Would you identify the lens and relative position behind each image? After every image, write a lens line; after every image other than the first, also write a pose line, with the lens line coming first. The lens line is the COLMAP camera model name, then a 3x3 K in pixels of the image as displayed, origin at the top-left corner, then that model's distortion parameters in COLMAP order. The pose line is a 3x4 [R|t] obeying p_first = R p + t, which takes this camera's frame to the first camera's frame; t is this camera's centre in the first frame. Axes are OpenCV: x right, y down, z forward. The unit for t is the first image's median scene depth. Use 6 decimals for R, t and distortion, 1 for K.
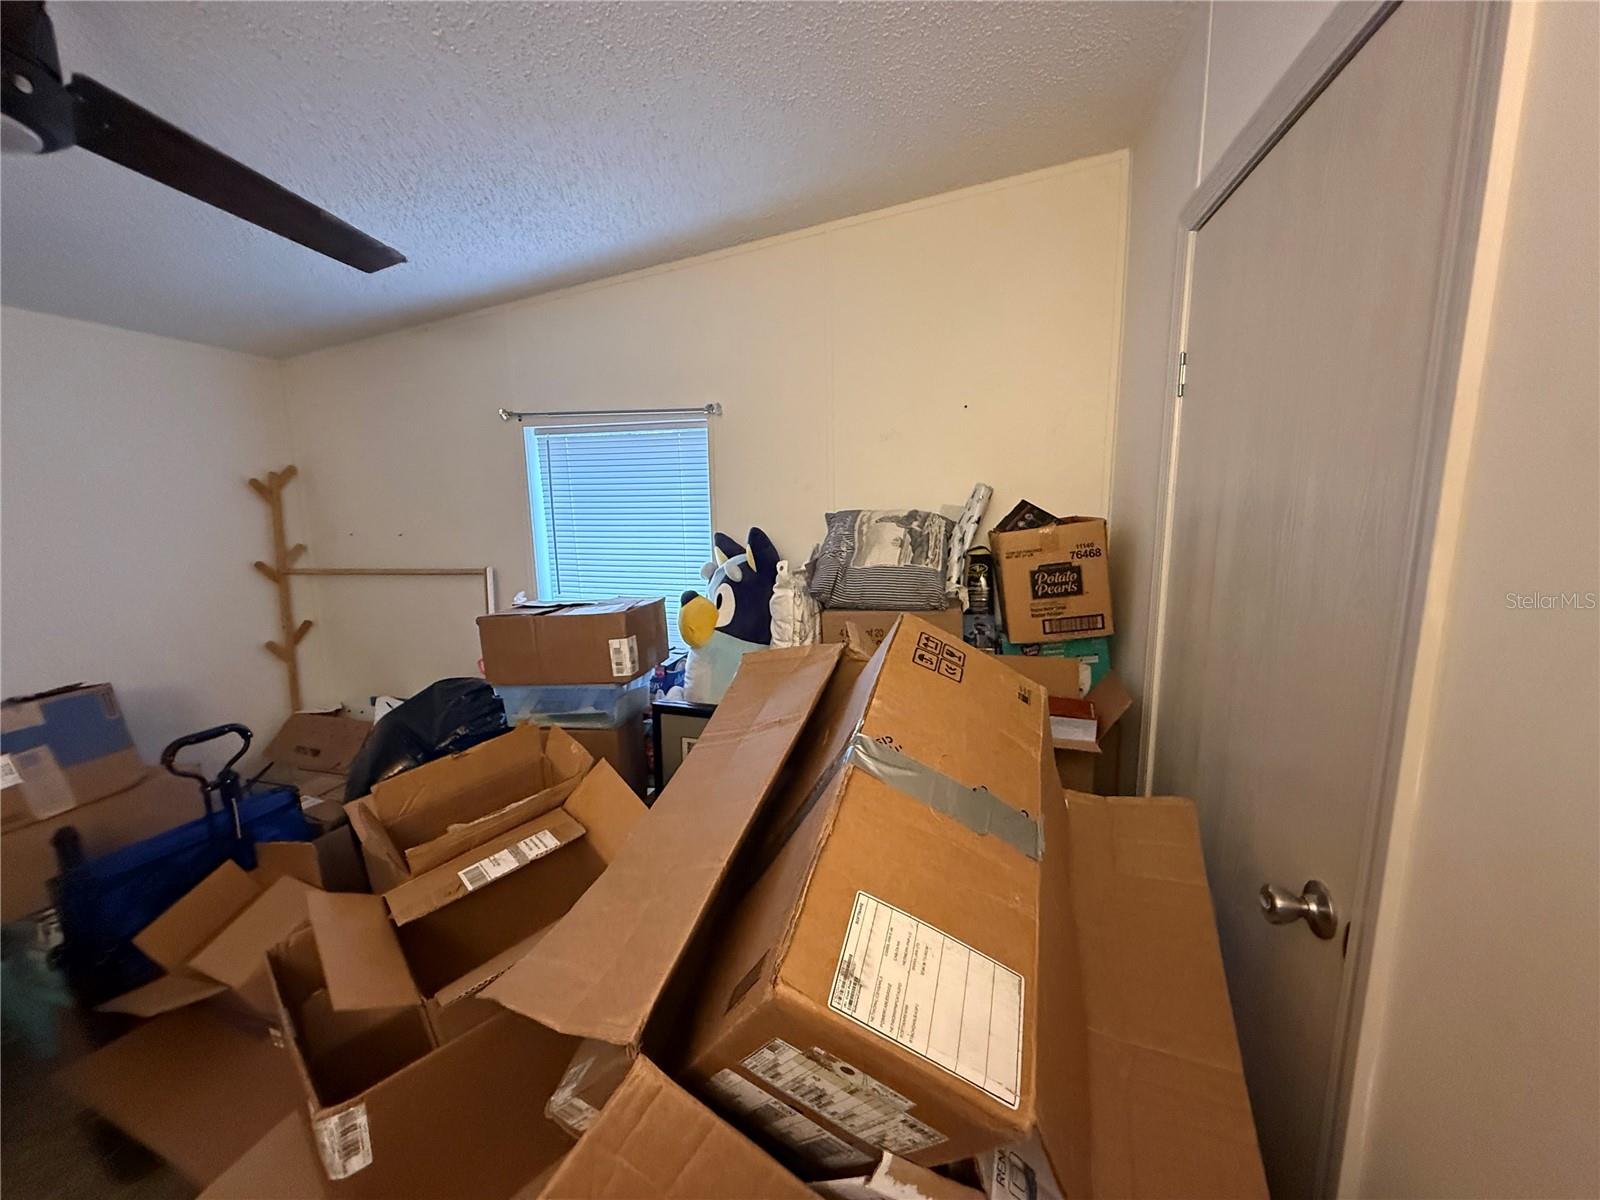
lens RADIAL K [[635.4, 0, 799.1], [0, 635.4, 600.2], [0, 0, 1]] dist [0.003417, -0.000659]
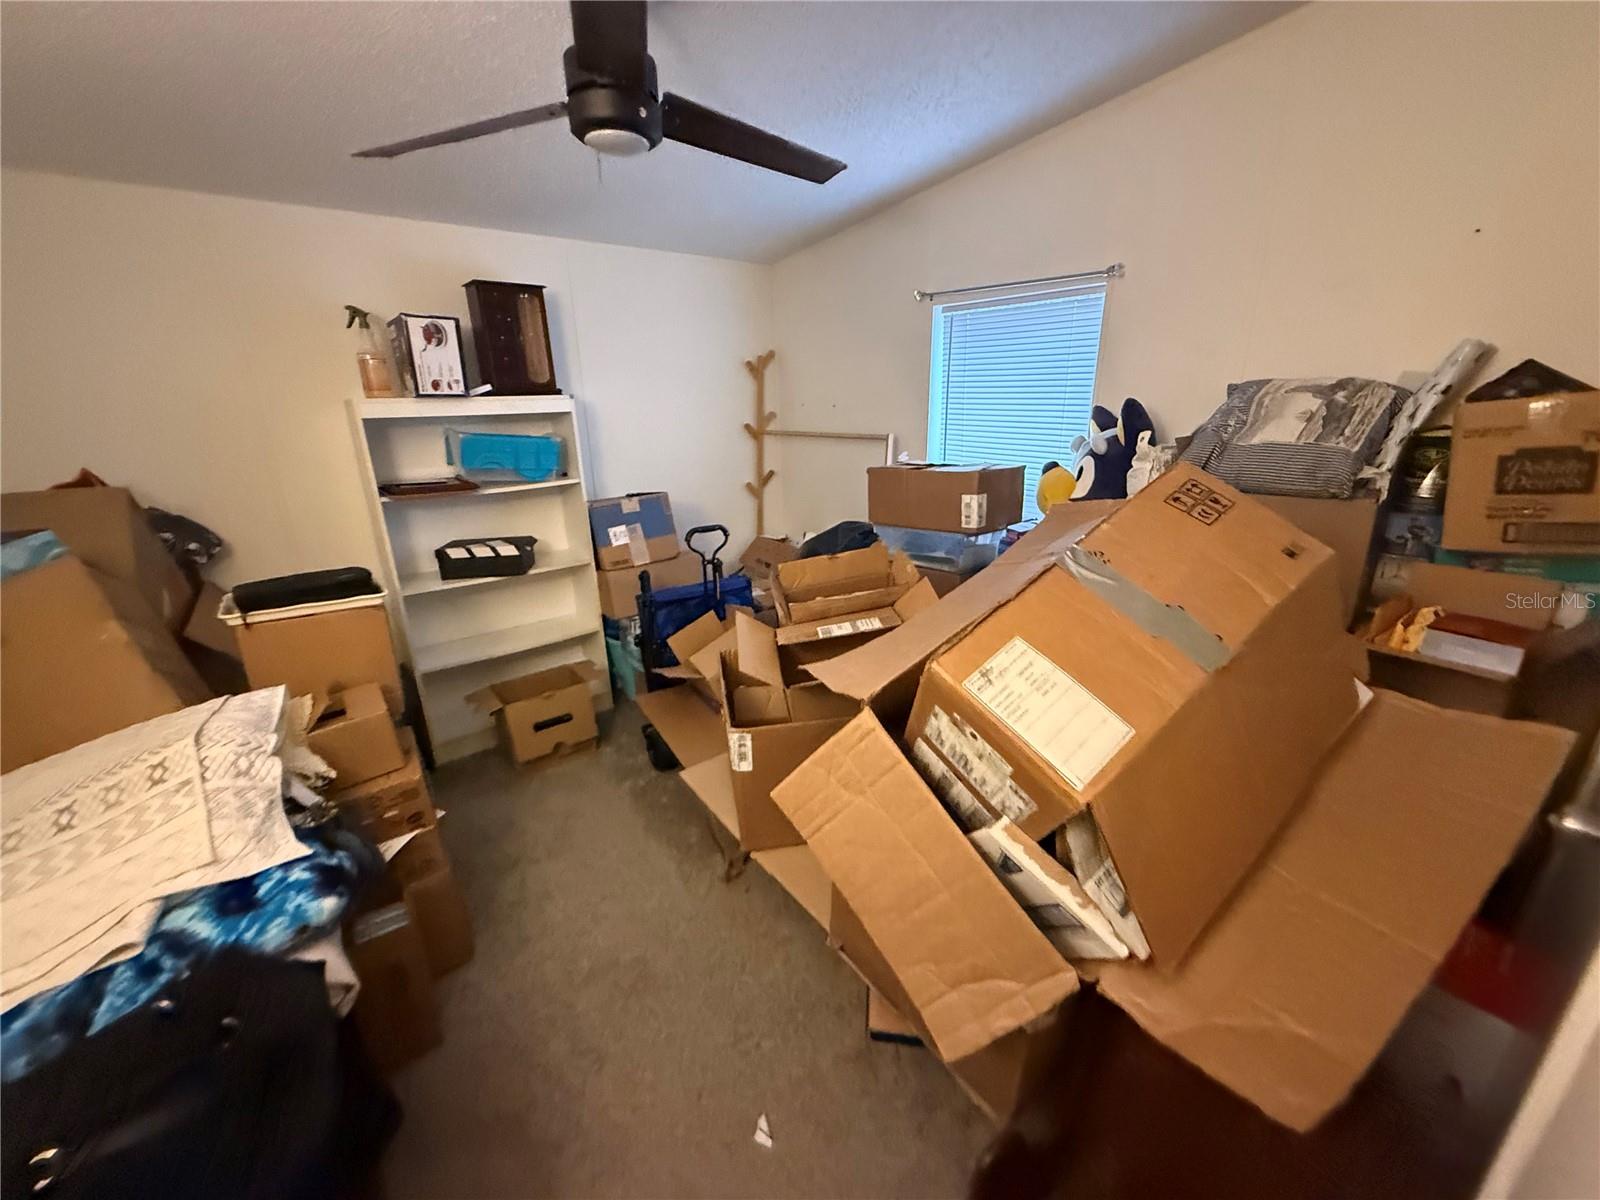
lens RADIAL K [[635.4, 0, 803.3], [0, 635.4, 598.3], [0, 0, 1]] dist [0.003417, -0.000659]
pose [[0.802975, 0.187931, -0.565609, 0.163031], [-0.093544, 0.976964, 0.191808, 0.053439], [0.588626, -0.101108, 0.802058, -0.120520]]
